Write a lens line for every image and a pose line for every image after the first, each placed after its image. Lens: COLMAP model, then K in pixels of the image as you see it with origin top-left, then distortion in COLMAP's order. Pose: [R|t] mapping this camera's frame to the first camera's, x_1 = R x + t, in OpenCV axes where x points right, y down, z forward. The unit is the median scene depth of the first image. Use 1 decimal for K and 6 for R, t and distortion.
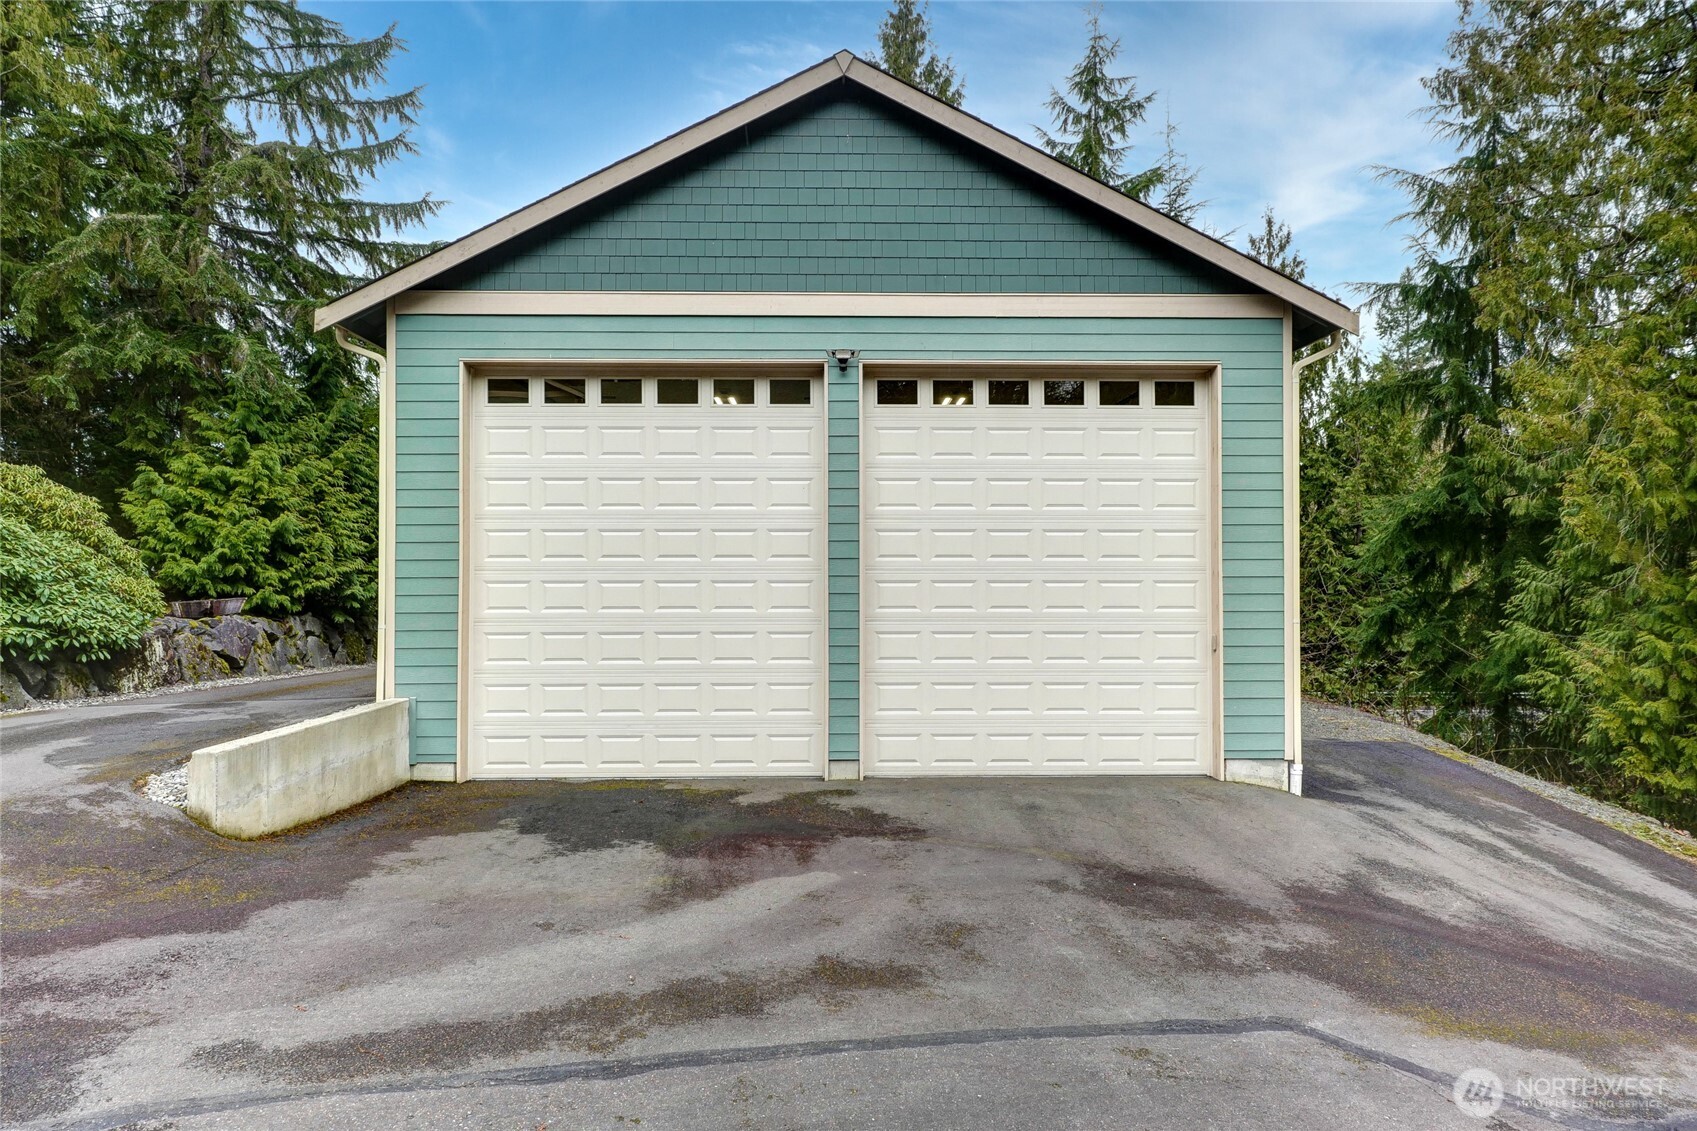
lens RADIAL K [[941.7, 0, 848.5], [0, 941.7, 565.5], [0, 0, 1]] dist [-0.003810, -0.000342]
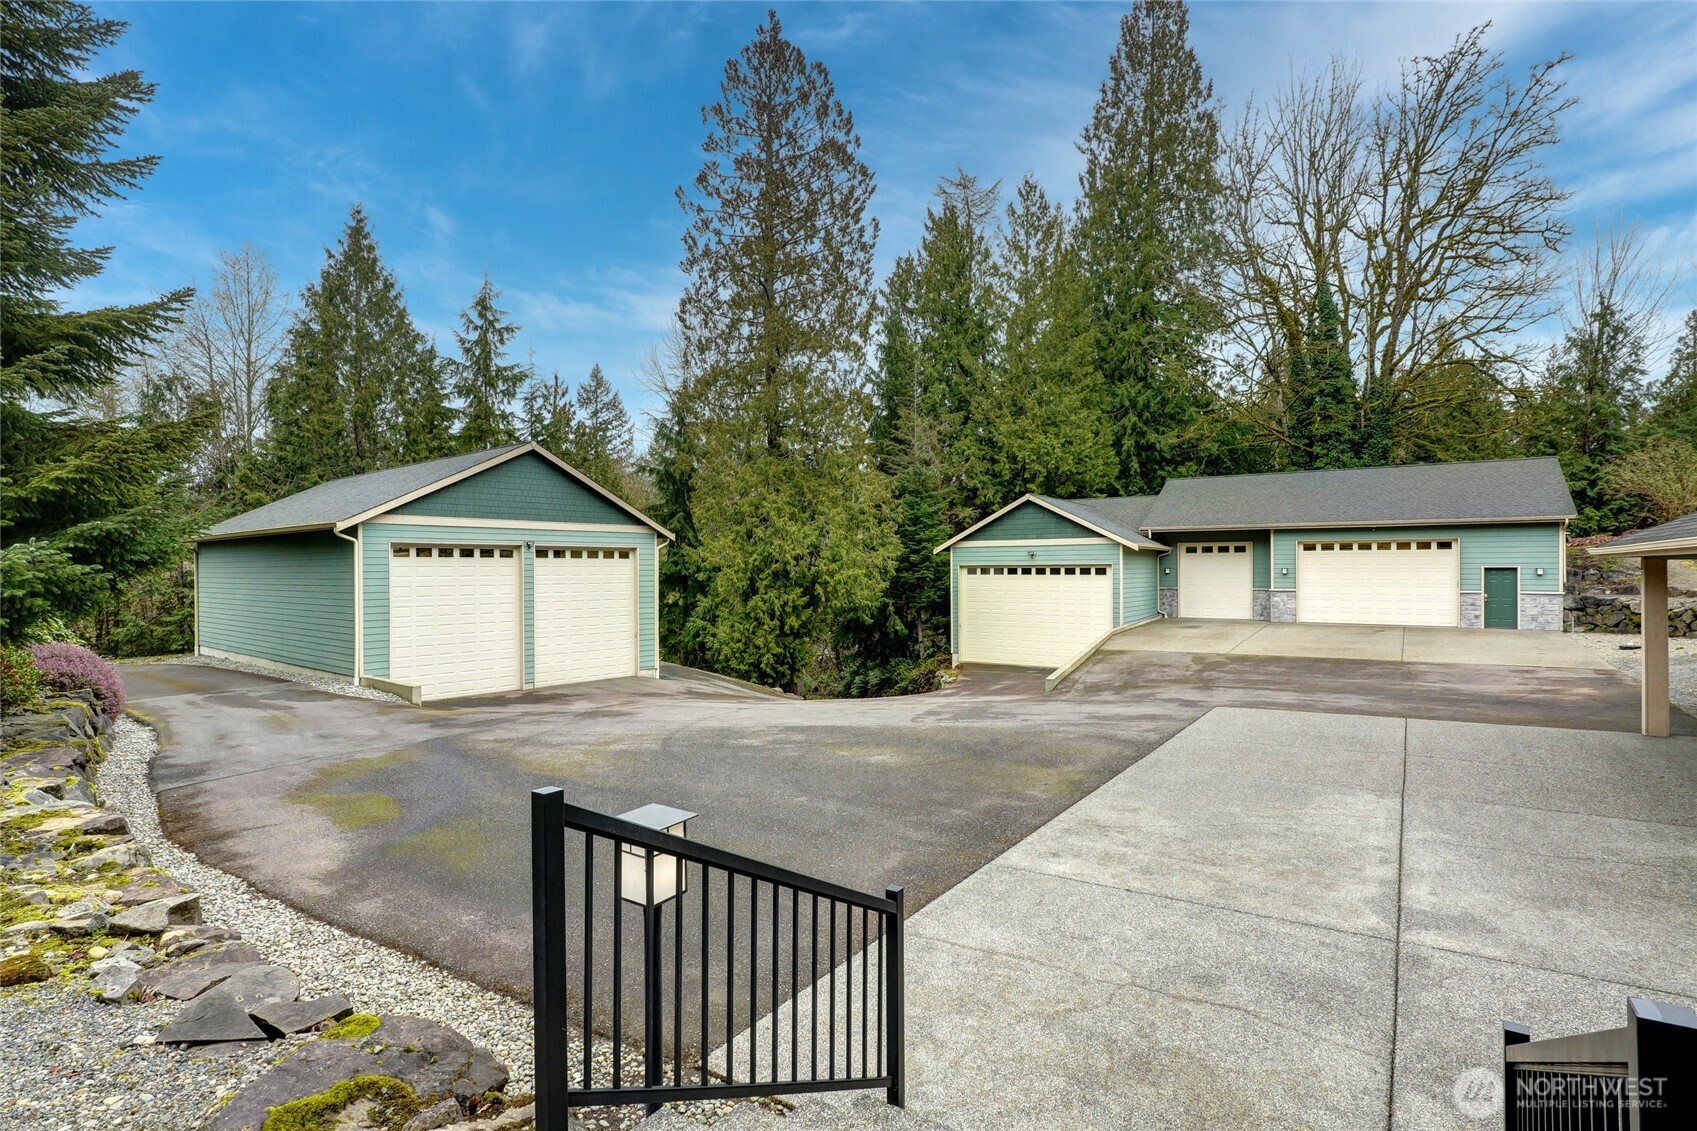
lens RADIAL K [[856.1, 0, 848.5], [0, 856.1, 565.5], [0, 0, 1]] dist [-0.001014, -0.000021]
pose [[0.655685, -0.001461, 0.755033, -1.274826], [-0.007626, 0.999934, 0.008557, -0.173764], [-0.754996, -0.011369, 0.655631, -1.386436]]
